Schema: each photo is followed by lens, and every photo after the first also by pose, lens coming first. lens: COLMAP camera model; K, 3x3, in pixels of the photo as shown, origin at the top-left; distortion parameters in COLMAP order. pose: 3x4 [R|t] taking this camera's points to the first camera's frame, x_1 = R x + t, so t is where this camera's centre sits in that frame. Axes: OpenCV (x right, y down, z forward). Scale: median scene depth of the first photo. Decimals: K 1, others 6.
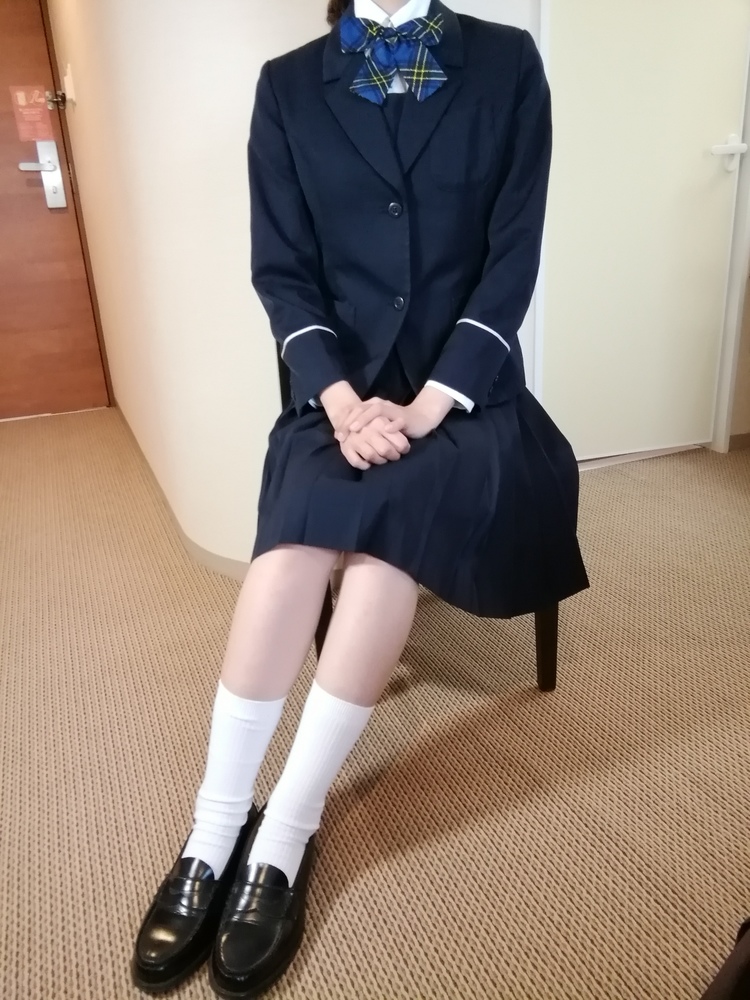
lens RADIAL K [[783.0, 0, 369.2], [0, 783.0, 529.3], [0, 0, 1]] dist [-0.008985, 0.003444]
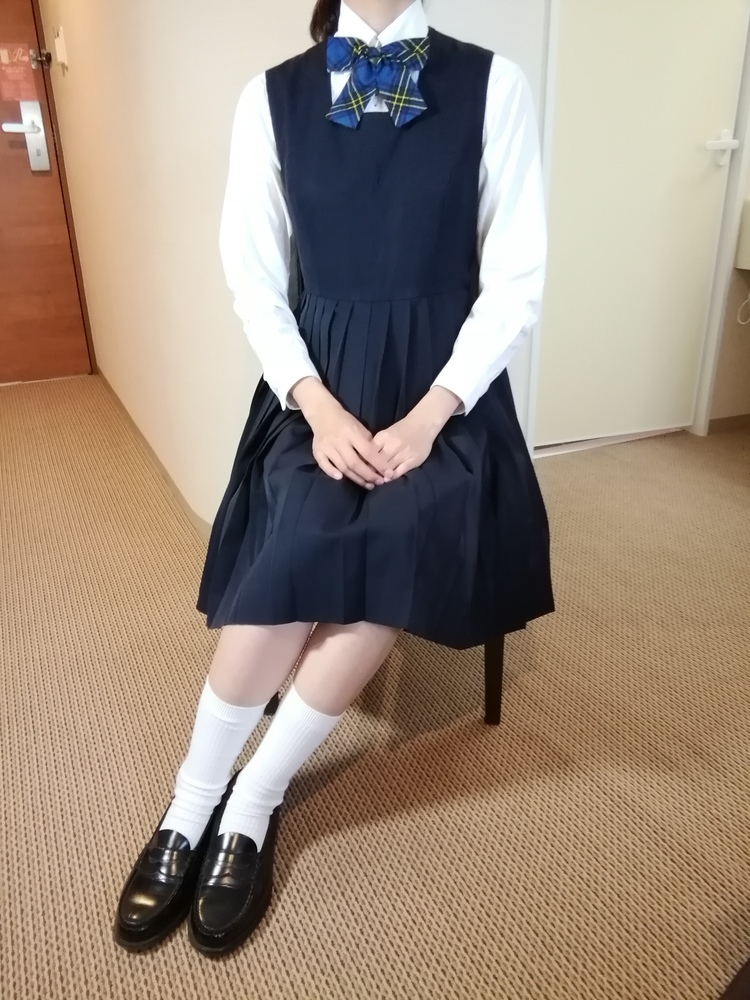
lens RADIAL K [[793.5, 0, 371.1], [0, 793.5, 520.2], [0, 0, 1]] dist [-0.002653, -0.005474]
pose [[0.998471, 0.012152, 0.053928, -0.124270], [-0.013767, 0.999465, 0.029679, -0.035246], [-0.053539, -0.030376, 0.998104, -0.088814]]
